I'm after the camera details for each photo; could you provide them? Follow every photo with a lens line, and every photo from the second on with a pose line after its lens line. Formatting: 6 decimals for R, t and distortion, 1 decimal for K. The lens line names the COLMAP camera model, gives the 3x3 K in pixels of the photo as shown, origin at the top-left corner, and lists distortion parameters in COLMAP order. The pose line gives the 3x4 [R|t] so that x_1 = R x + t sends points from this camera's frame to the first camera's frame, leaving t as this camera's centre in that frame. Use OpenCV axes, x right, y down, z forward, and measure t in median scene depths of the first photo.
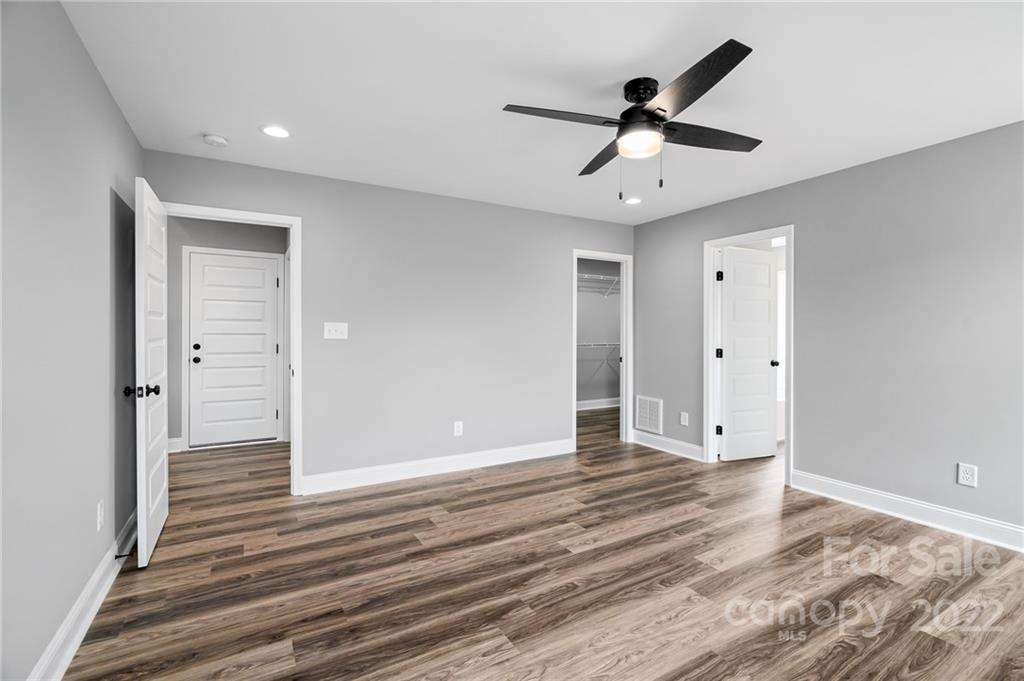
lens RADIAL K [[468.1, 0, 517.4], [0, 468.1, 336.8], [0, 0, 1]] dist [-0.003538, 0.001665]
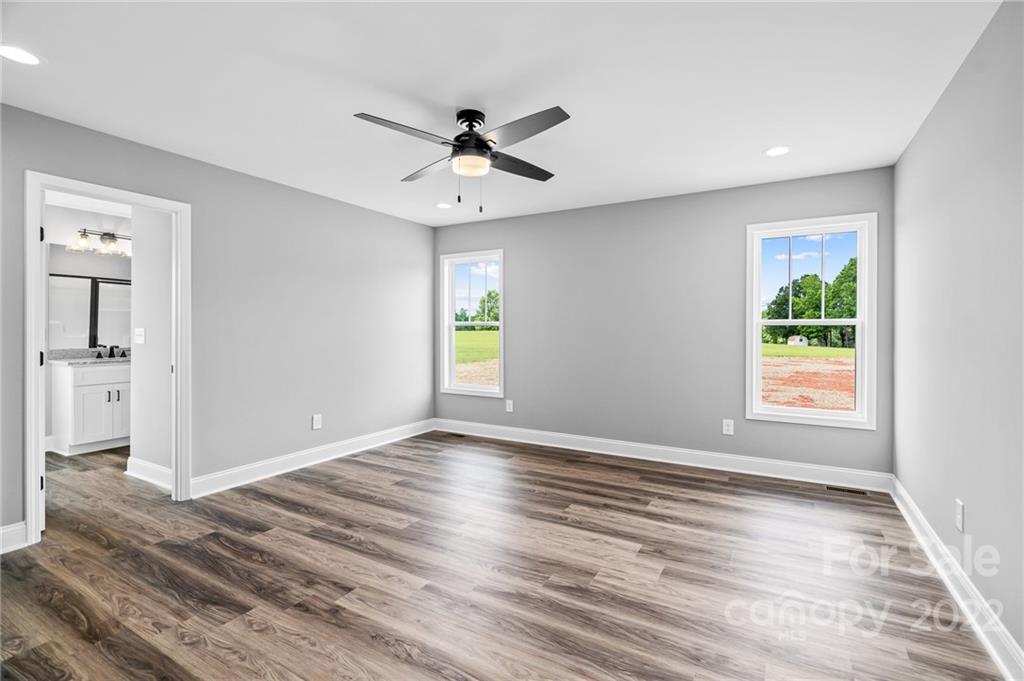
lens RADIAL K [[468.1, 0, 514.3], [0, 468.1, 332.3], [0, 0, 1]] dist [-0.003538, 0.001665]
pose [[-0.491472, -0.010703, 0.870828, -0.605864], [0.005747, 0.999863, 0.015532, -0.010588], [-0.870875, 0.012638, -0.491343, 1.100944]]
